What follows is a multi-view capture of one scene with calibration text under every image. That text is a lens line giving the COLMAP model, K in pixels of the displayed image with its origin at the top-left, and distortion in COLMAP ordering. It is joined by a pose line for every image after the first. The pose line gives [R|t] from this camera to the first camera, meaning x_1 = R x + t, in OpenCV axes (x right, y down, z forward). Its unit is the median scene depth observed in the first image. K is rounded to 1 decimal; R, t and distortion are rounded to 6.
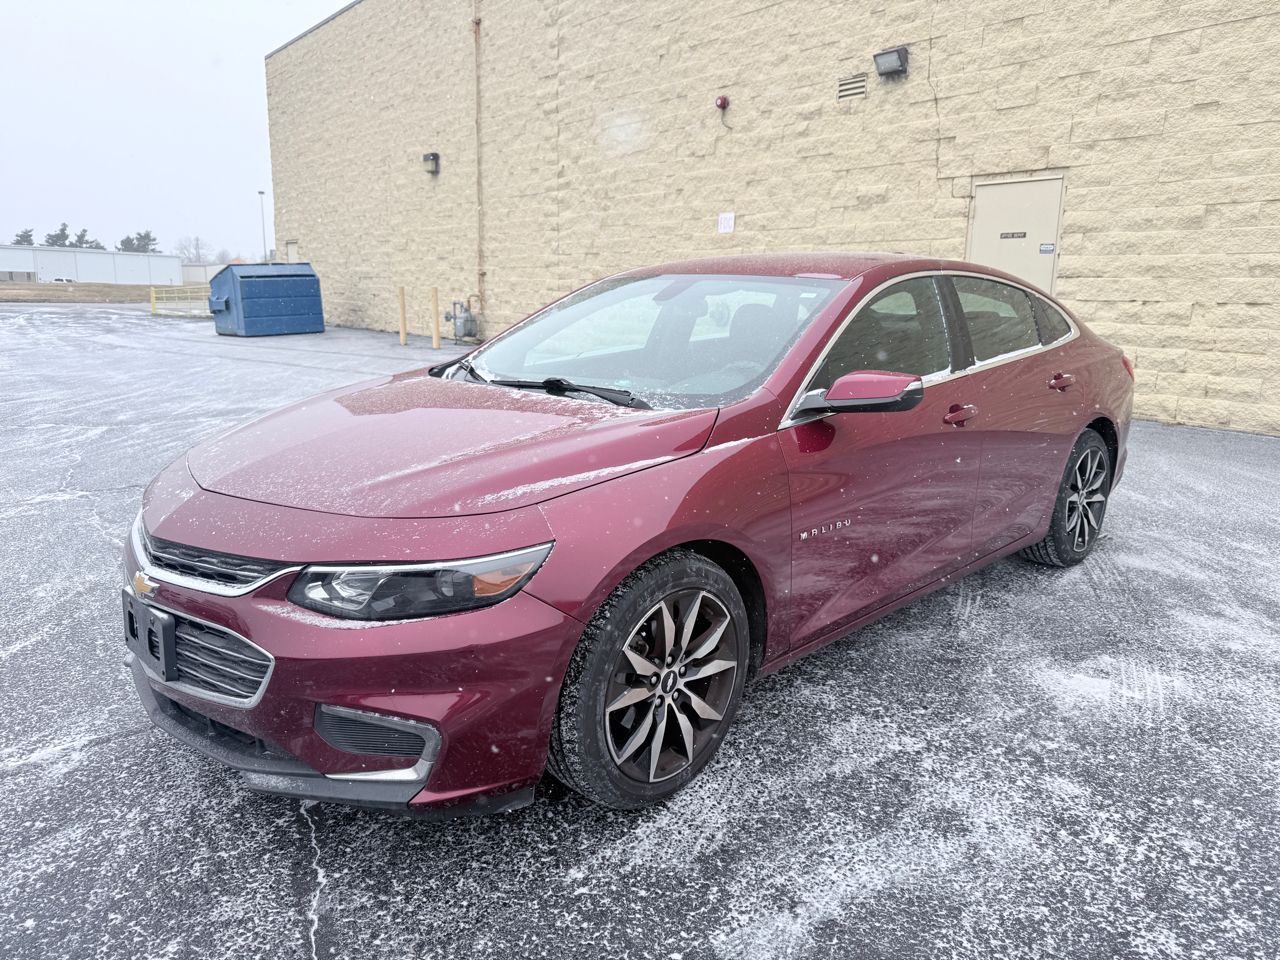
lens RADIAL K [[1048.6, 0, 649.5], [0, 1048.6, 518.7], [0, 0, 1]] dist [0.011725, -0.000111]
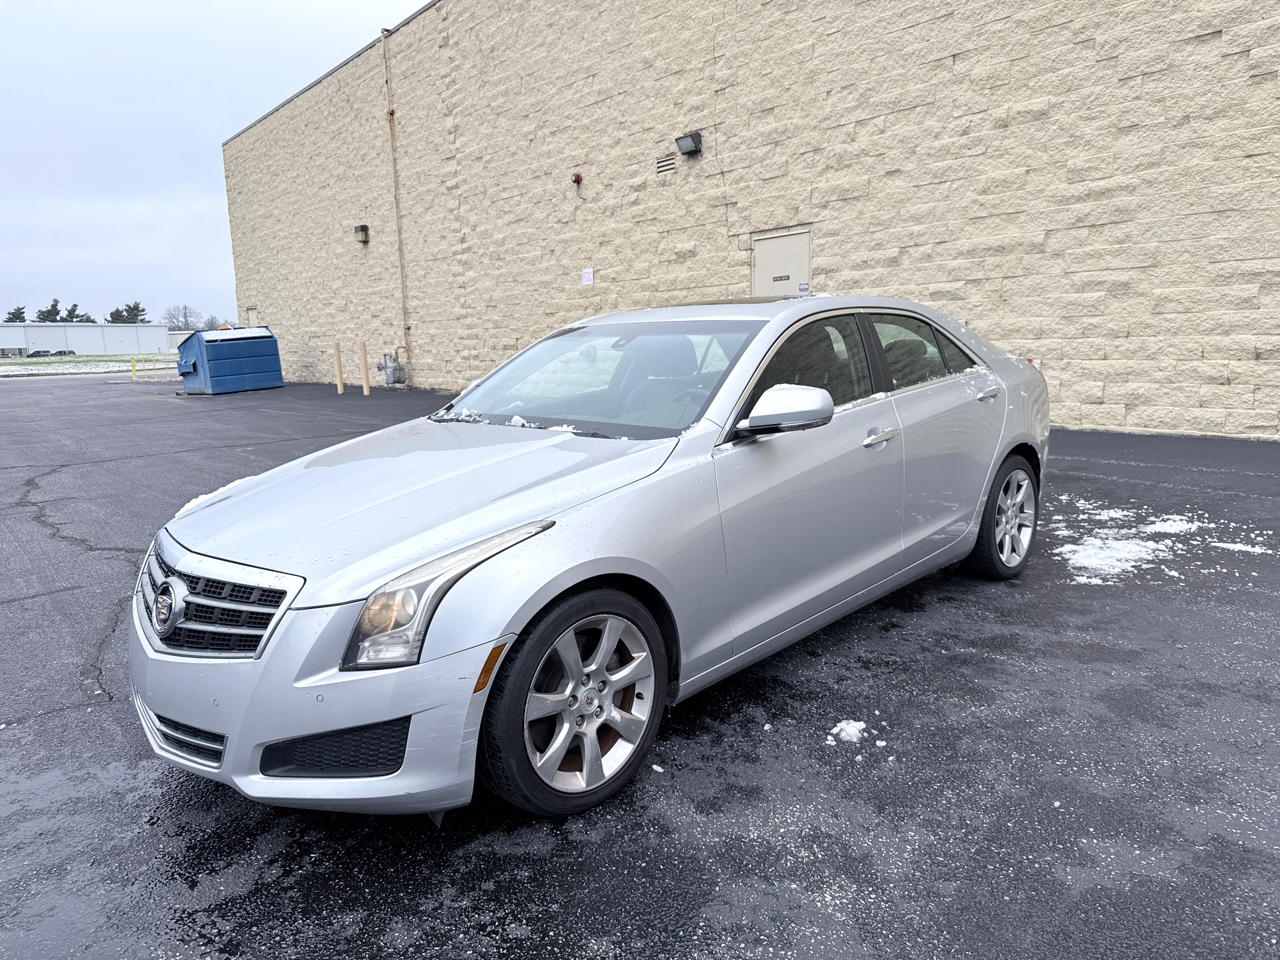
lens RADIAL K [[1057.5, 0, 643.3], [0, 1057.5, 491.2], [0, 0, 1]] dist [0.203079, -0.453526]
pose [[0.998579, -0.051573, -0.013459, 0.147197], [0.050528, 0.996337, -0.068987, 0.050394], [0.016968, 0.068209, 0.997527, -0.204330]]
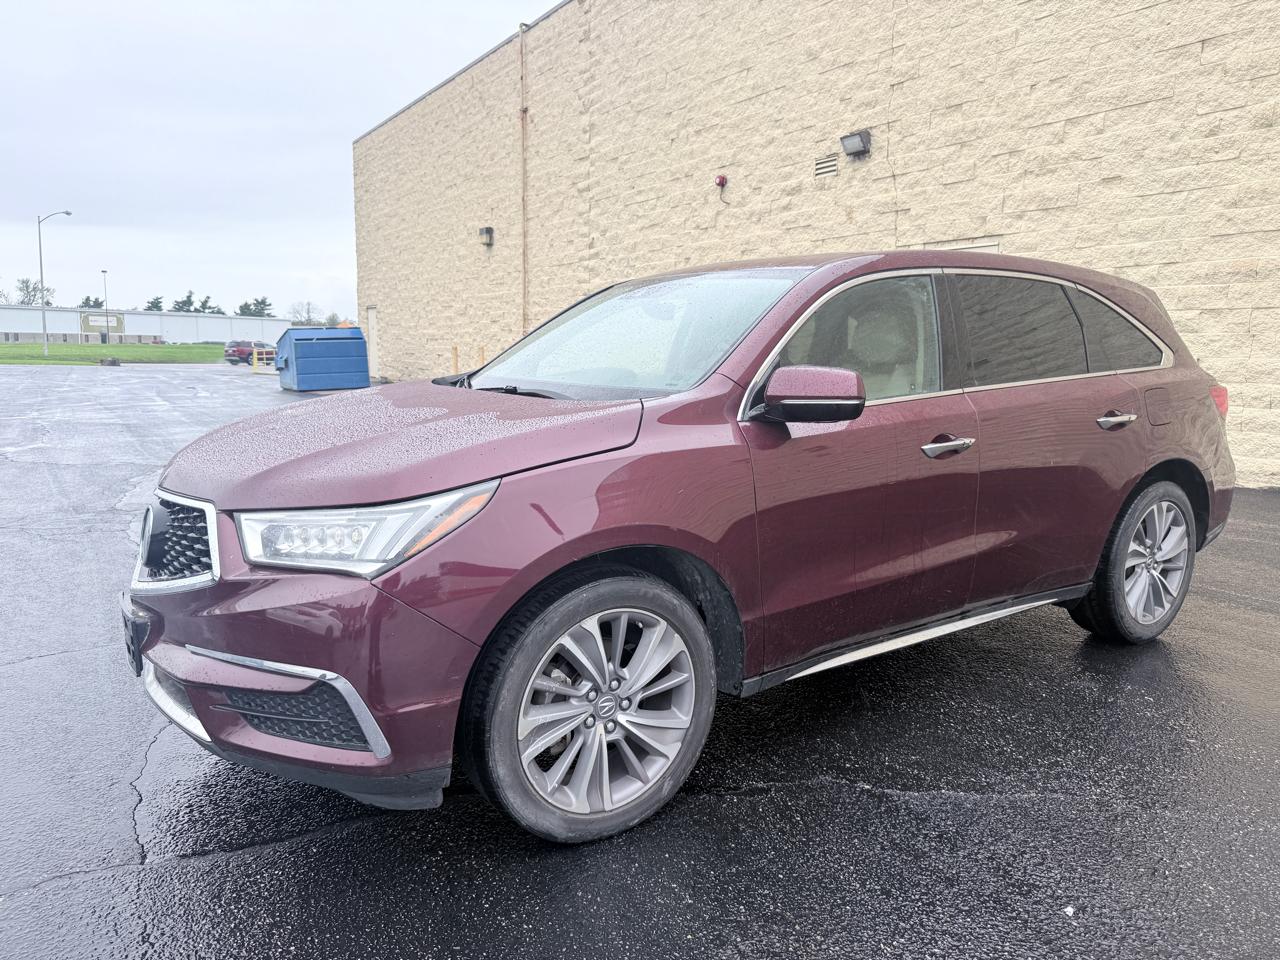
lens RADIAL K [[1052.6, 0, 642.5], [0, 1052.6, 494.6], [0, 0, 1]] dist [0.070289, -0.087825]
pose [[0.994789, 0.005350, -0.101814, 0.104550], [-0.013124, 0.997034, -0.075841, 0.018826], [0.101107, 0.076782, 0.991908, -0.088694]]
